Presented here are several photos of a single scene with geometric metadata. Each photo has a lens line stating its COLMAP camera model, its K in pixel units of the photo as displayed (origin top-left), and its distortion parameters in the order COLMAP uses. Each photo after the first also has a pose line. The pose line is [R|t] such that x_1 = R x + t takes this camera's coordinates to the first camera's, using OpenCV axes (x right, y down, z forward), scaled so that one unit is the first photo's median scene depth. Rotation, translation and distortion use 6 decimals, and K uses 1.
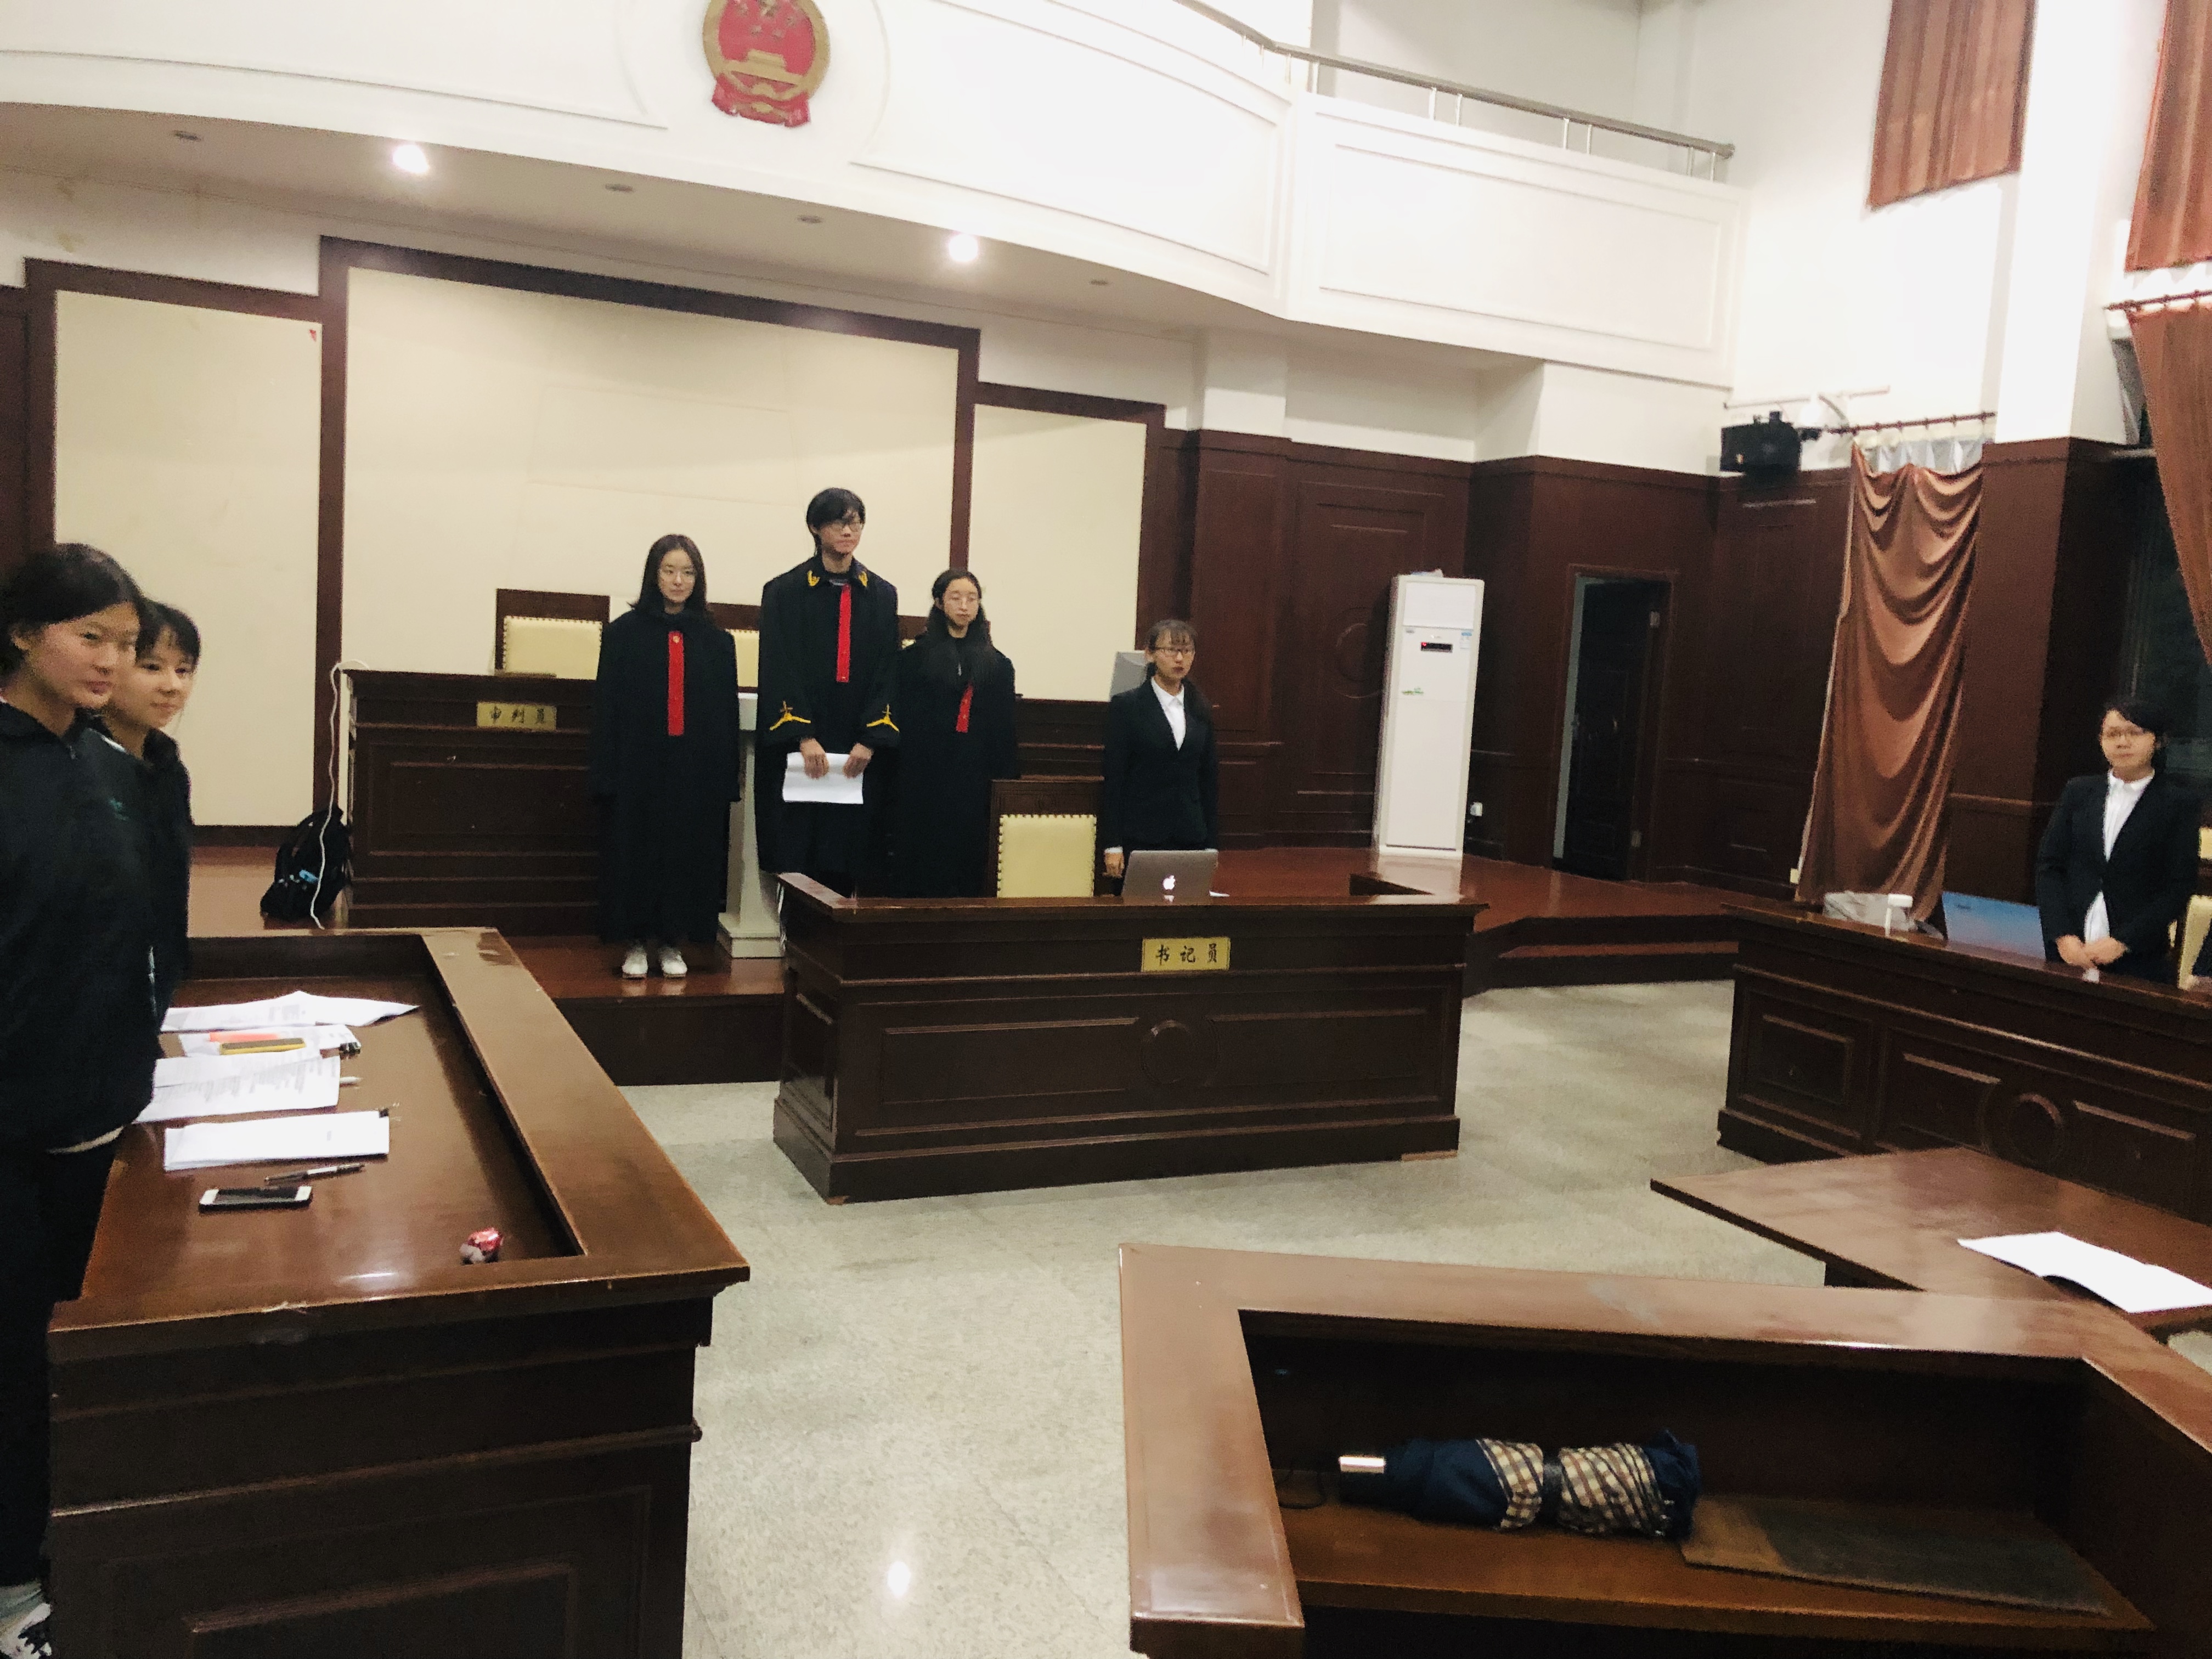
lens RADIAL K [[1818.8, 0, 1103.5], [0, 1818.8, 817.9], [0, 0, 1]] dist [0.123495, -0.147349]
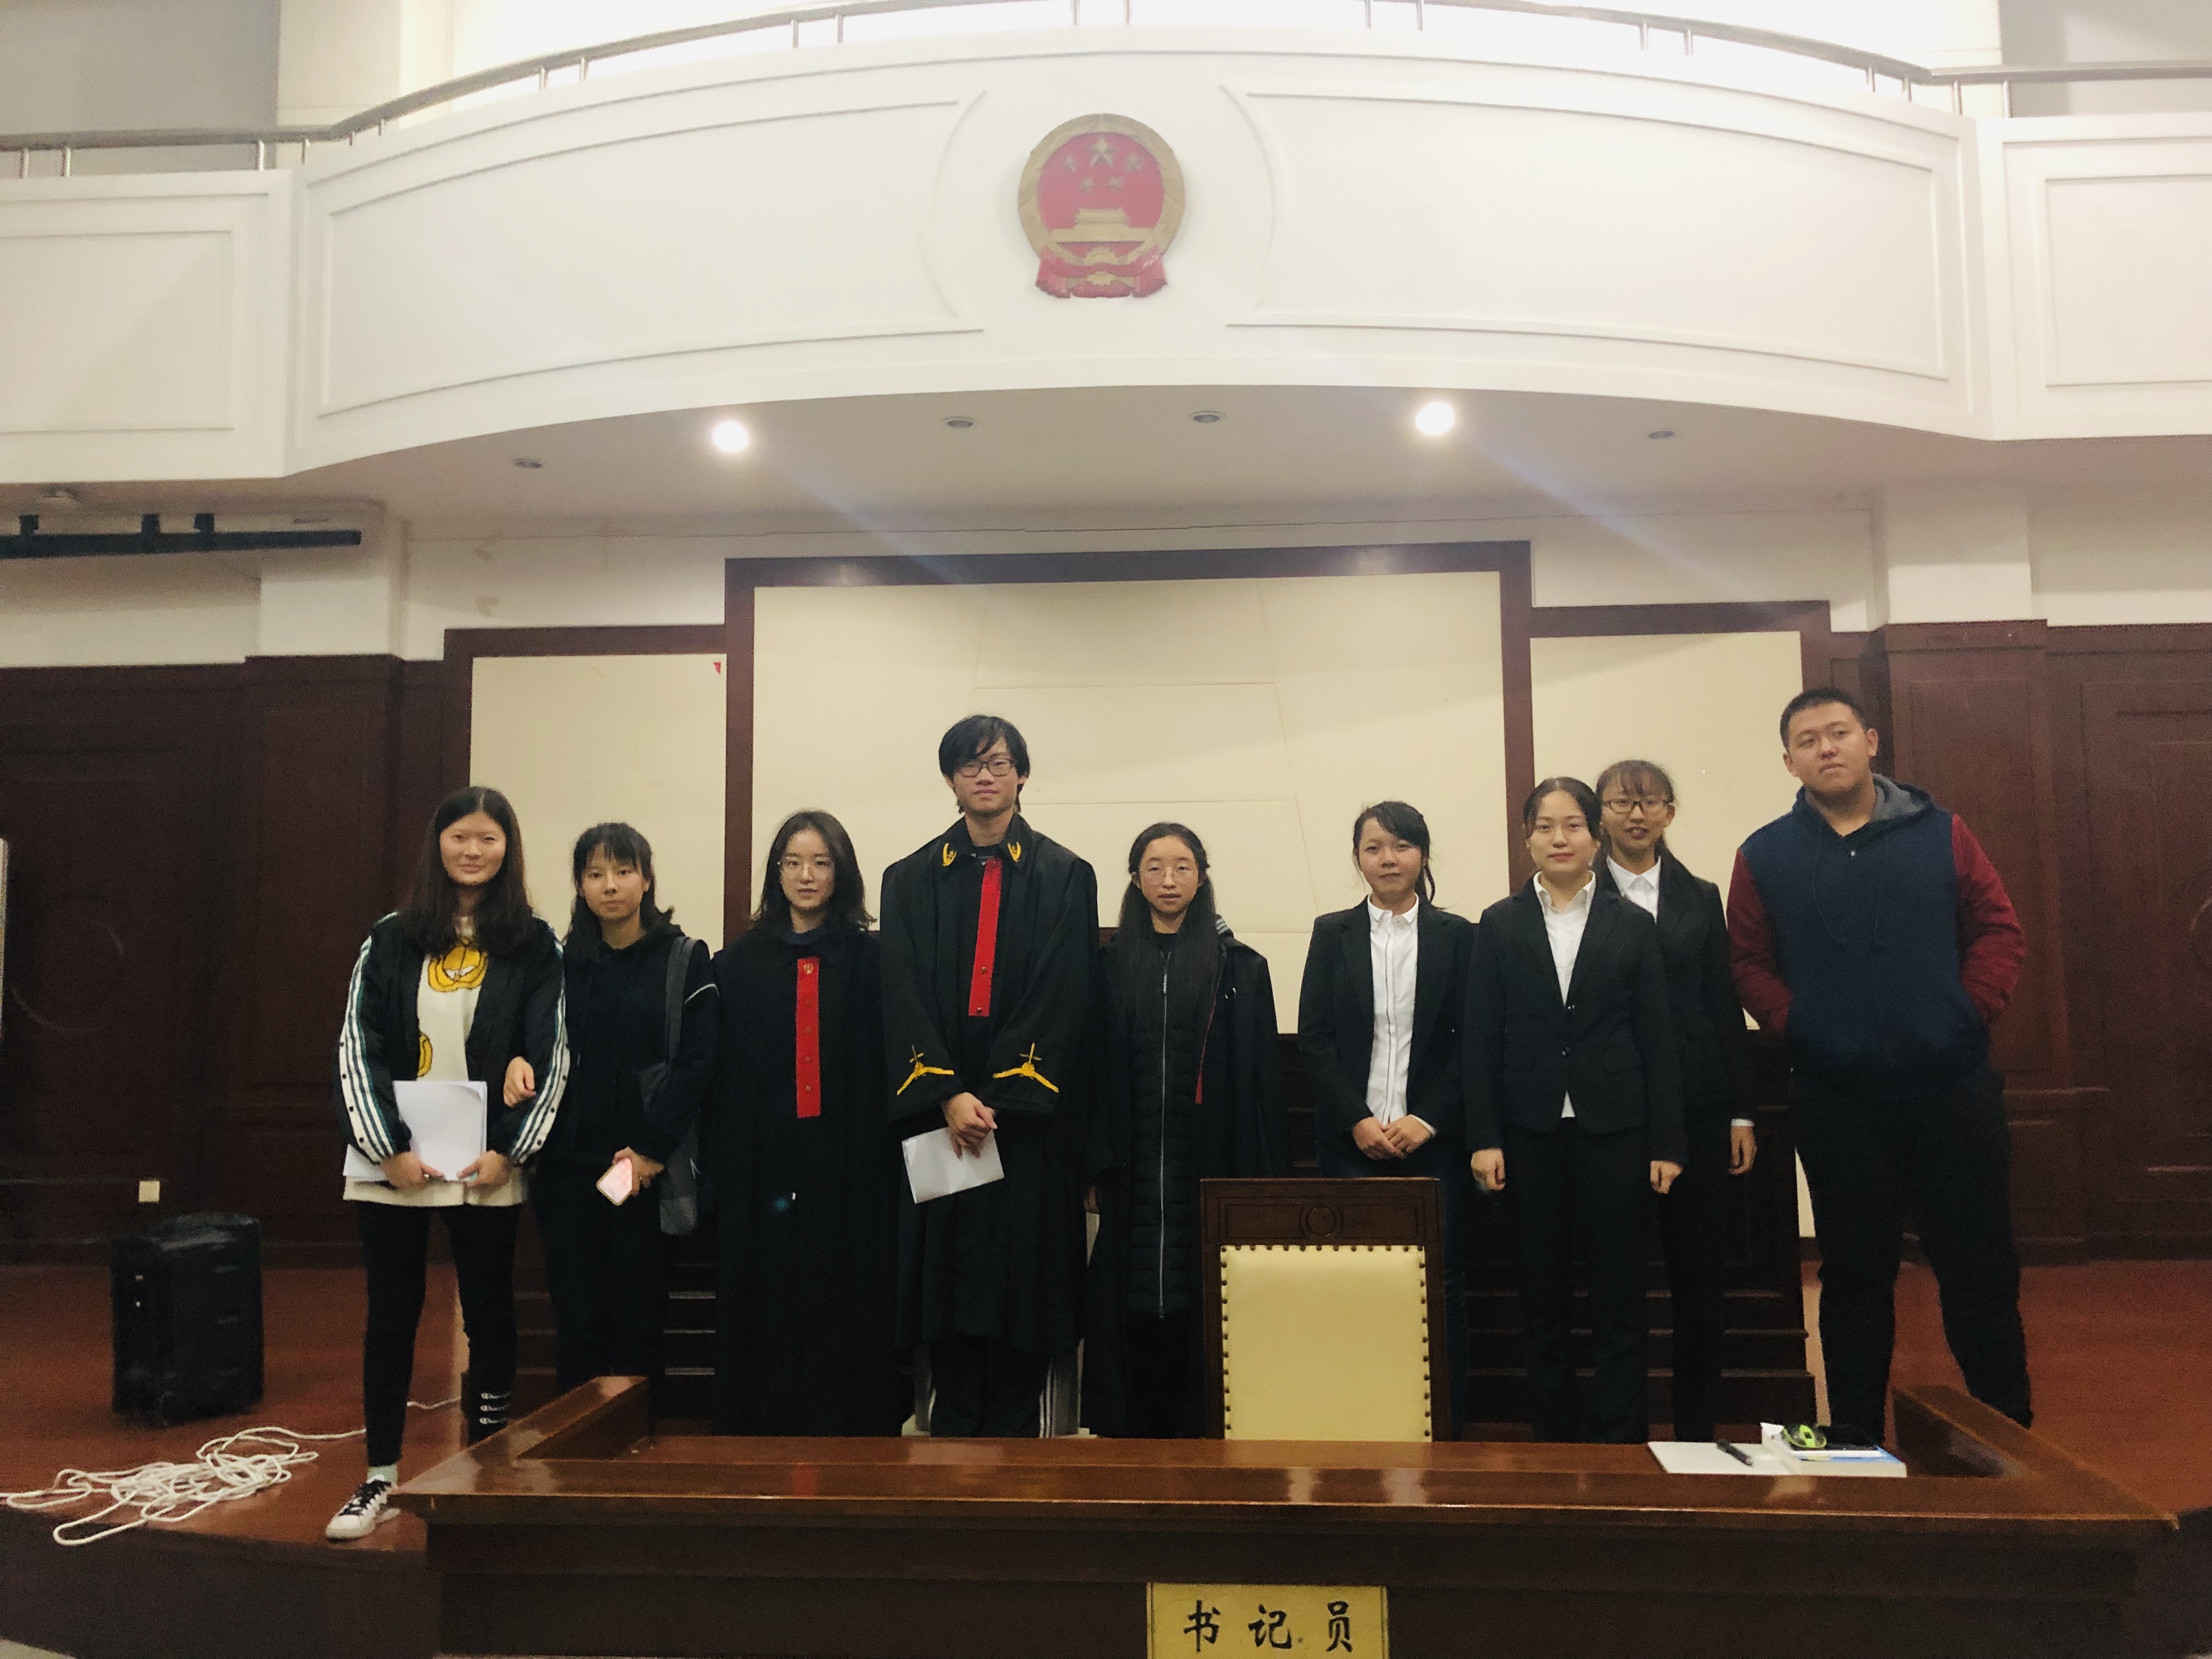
lens RADIAL K [[1818.8, 0, 1103.5], [0, 1818.8, 817.9], [0, 0, 1]] dist [0.123495, -0.147349]
pose [[0.882849, -0.108479, -0.456958, 0.135886], [0.016759, 0.979616, -0.200177, -0.014433], [0.469358, 0.169067, 0.866671, 0.375372]]
